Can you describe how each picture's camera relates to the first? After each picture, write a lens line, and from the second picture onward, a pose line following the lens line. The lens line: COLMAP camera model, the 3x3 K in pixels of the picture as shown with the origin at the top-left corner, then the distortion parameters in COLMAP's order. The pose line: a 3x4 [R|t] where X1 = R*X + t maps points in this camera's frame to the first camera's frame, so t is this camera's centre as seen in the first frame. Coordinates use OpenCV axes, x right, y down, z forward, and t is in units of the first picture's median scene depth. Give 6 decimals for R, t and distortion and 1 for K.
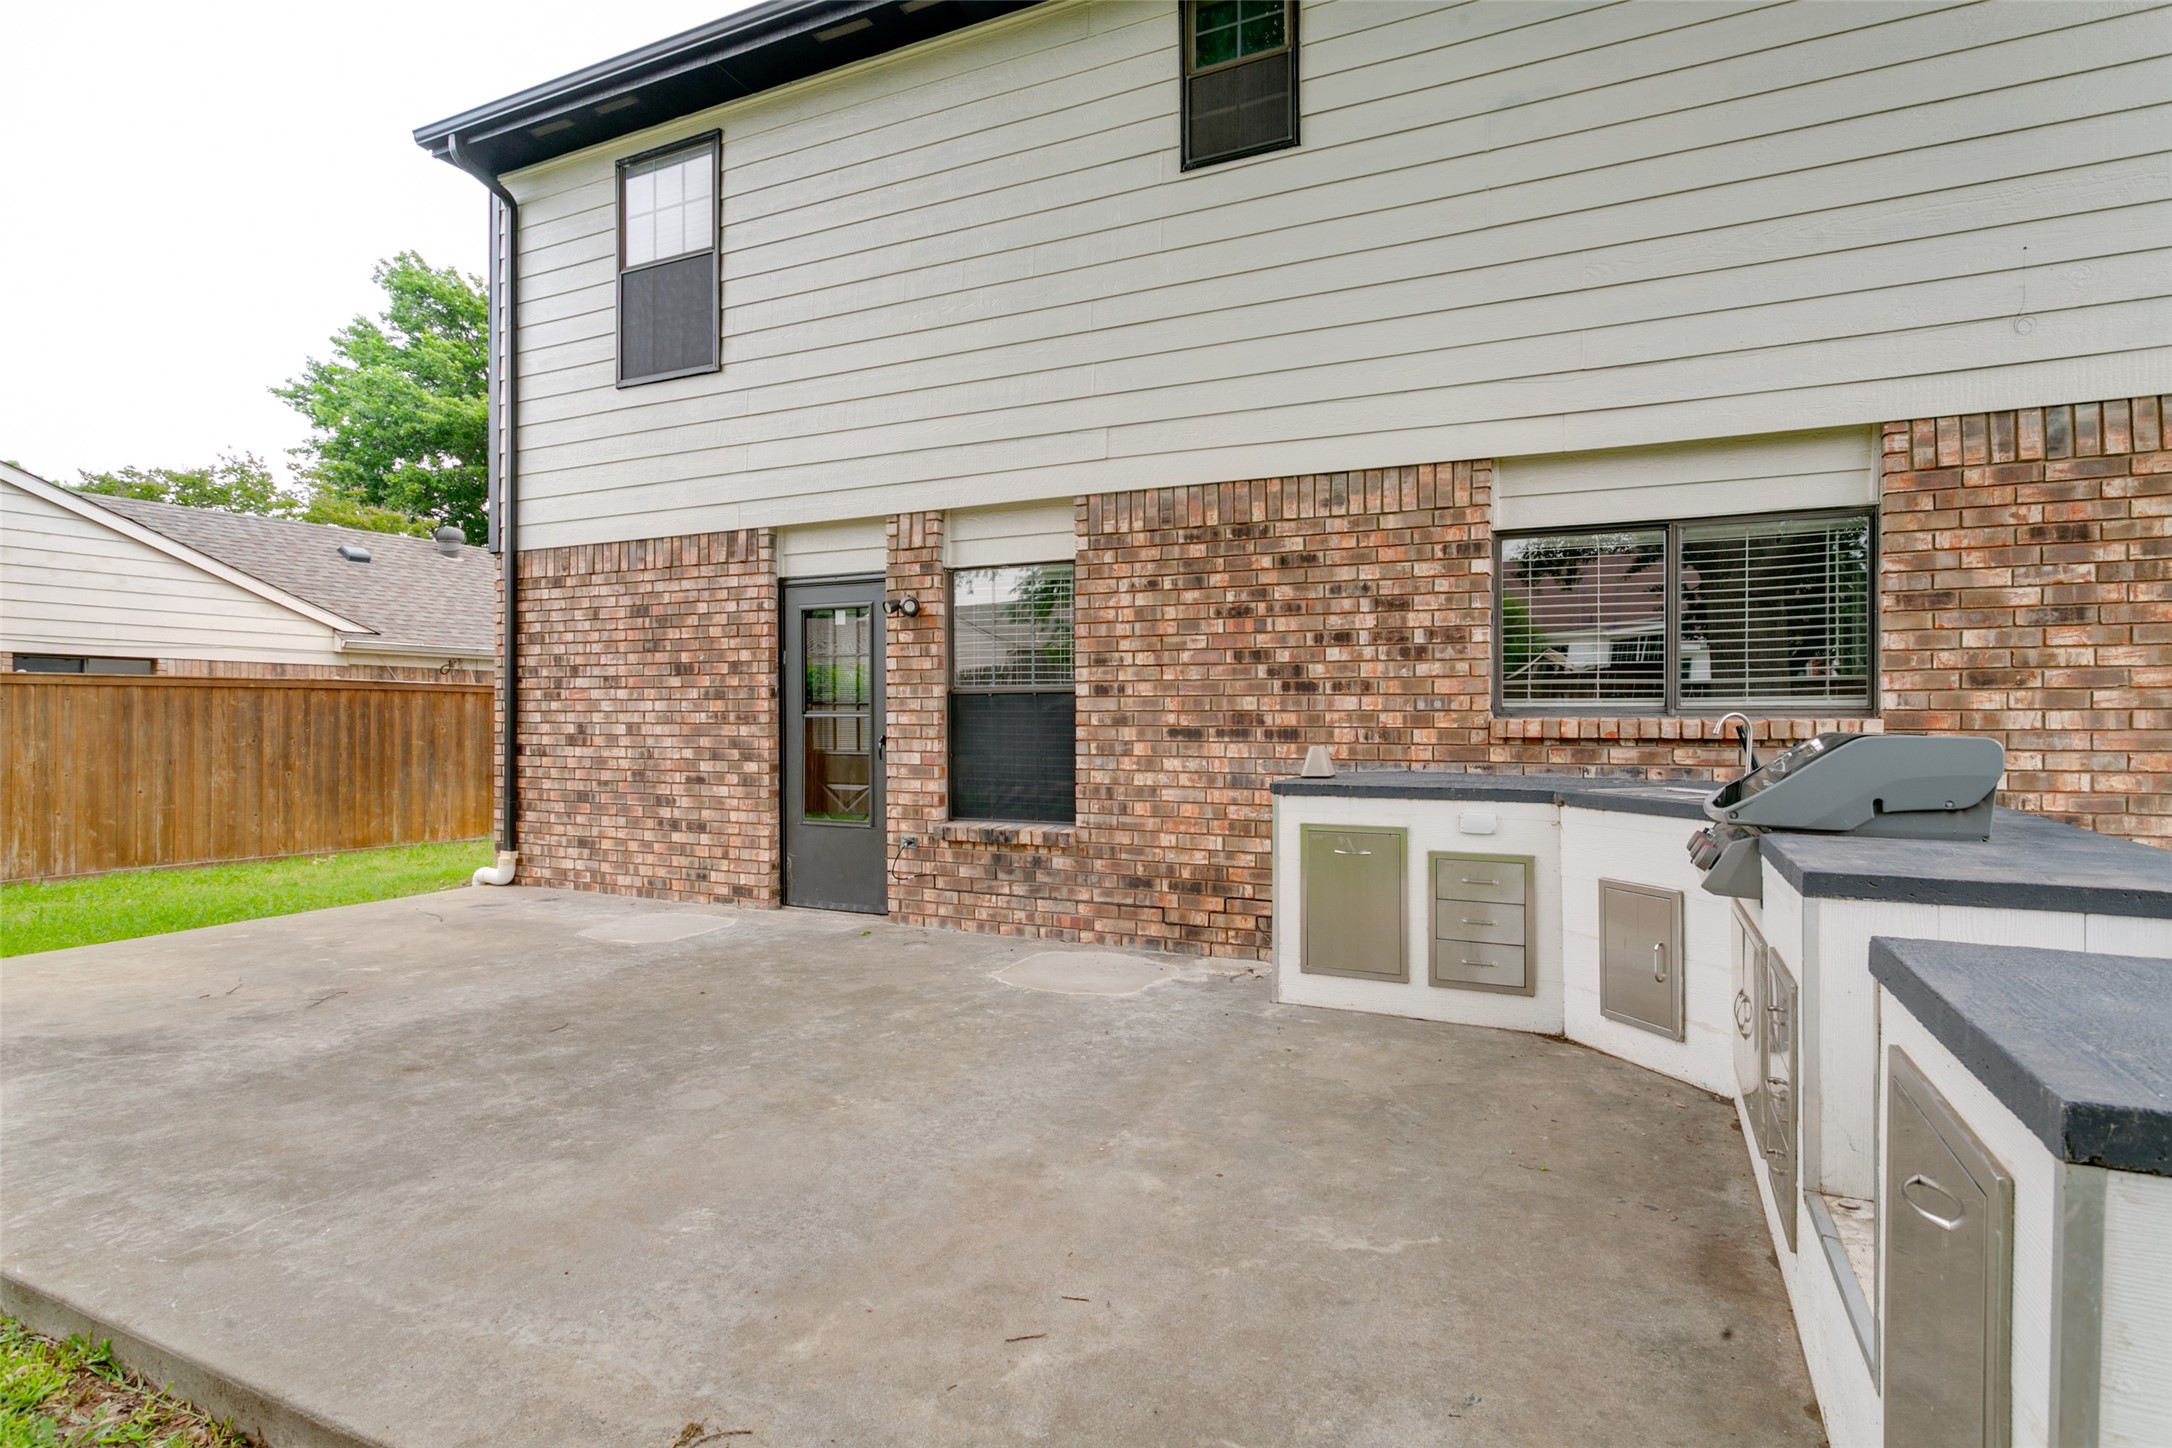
lens RADIAL K [[1128.6, 0, 1092.8], [0, 1128.6, 716.6], [0, 0, 1]] dist [-0.007061, 0.001329]
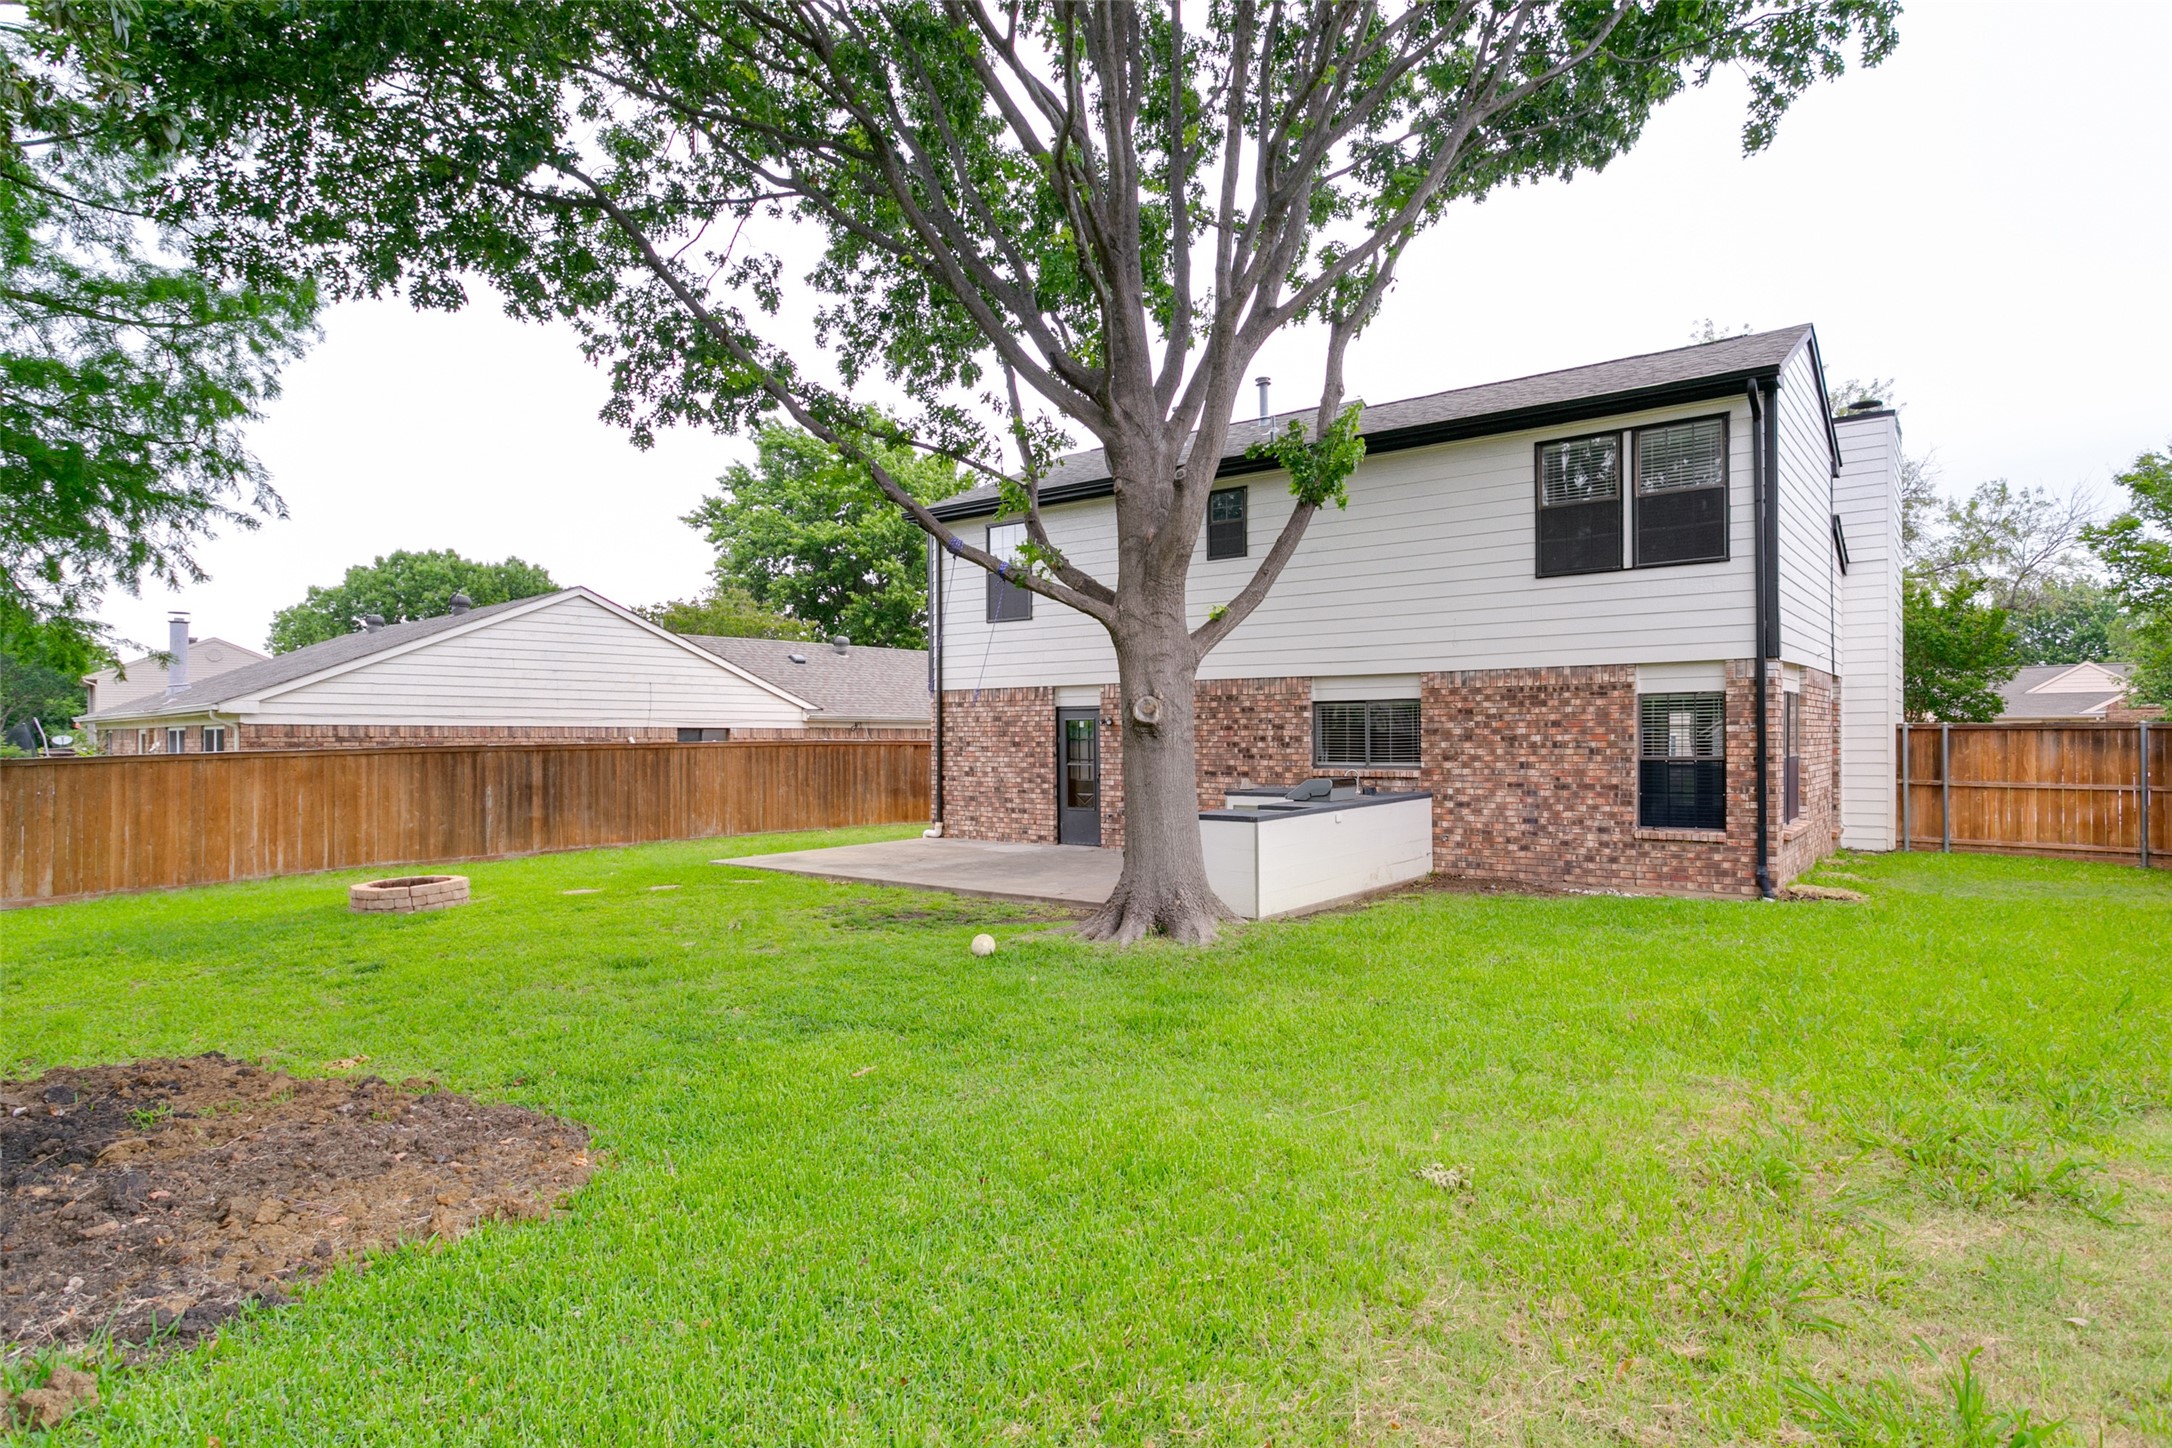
lens RADIAL K [[1203.9, 0, 1091.1], [0, 1203.9, 729.2], [0, 0, 1]] dist [-0.005782, -0.000158]
pose [[0.979315, -0.008037, -0.202182, 0.337926], [0.007759, 0.999968, -0.002169, -0.075294], [0.202193, 0.000555, 0.979346, -1.620043]]
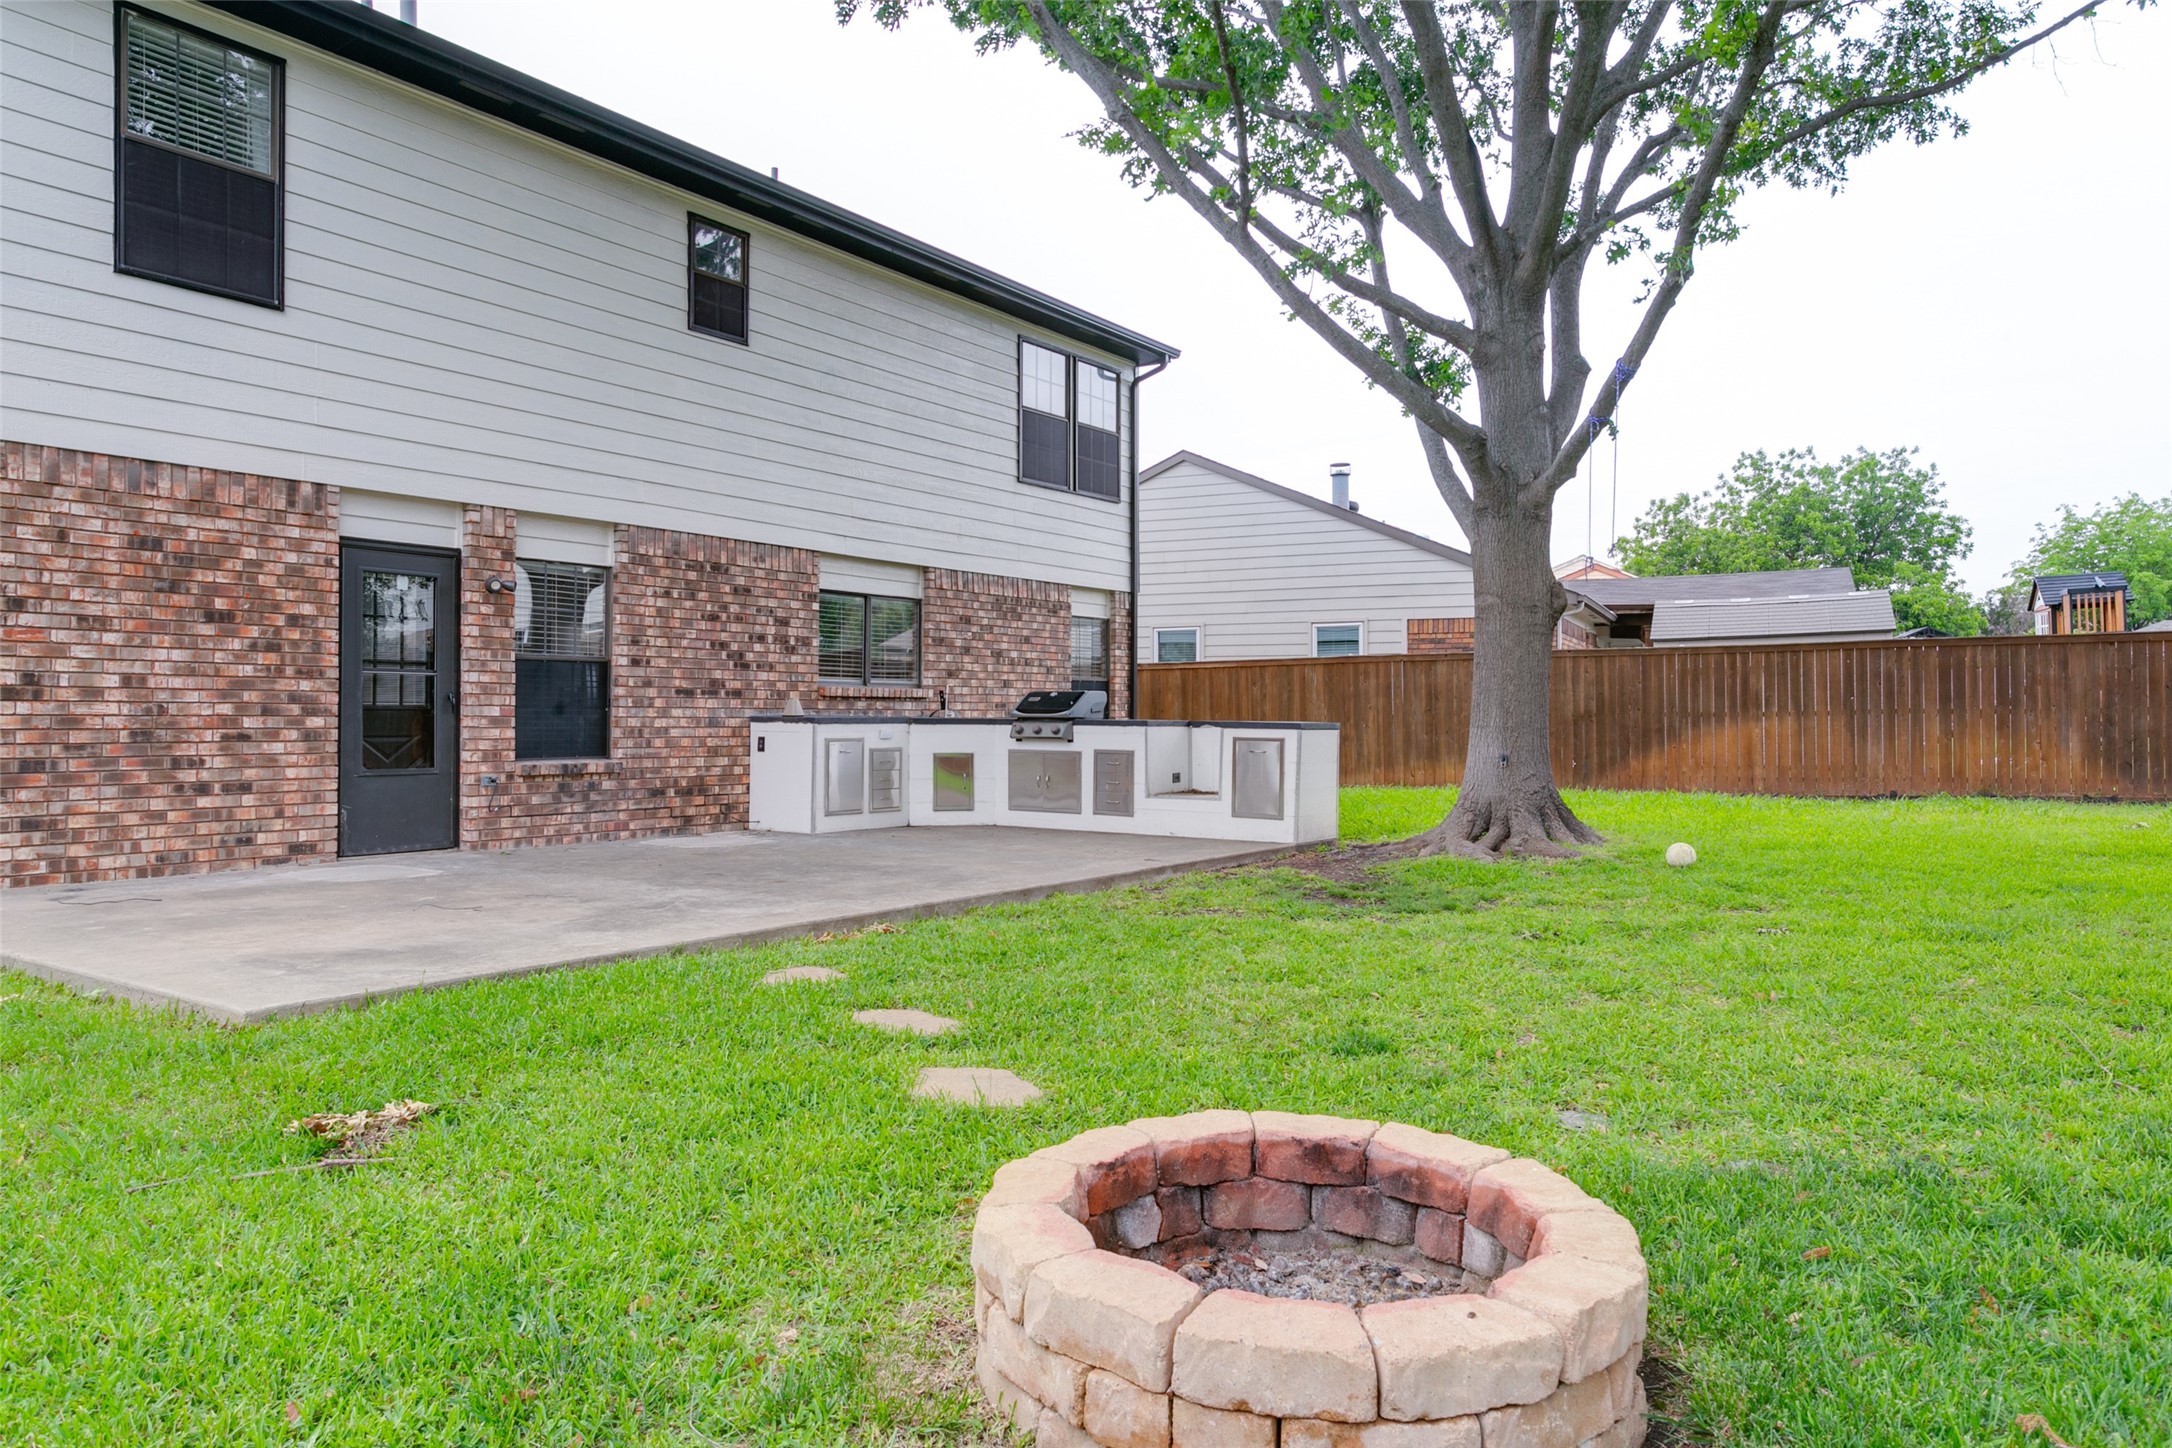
lens RADIAL K [[1450.0, 0, 1084.8], [0, 1450.0, 714.0], [0, 0, 1]] dist [0.001763, 0.007303]
pose [[0.138069, 0.000018, 0.990423, -1.614612], [-0.007440, 0.999972, 0.001019, 0.034191], [-0.990395, -0.007510, 0.138066, 0.162958]]
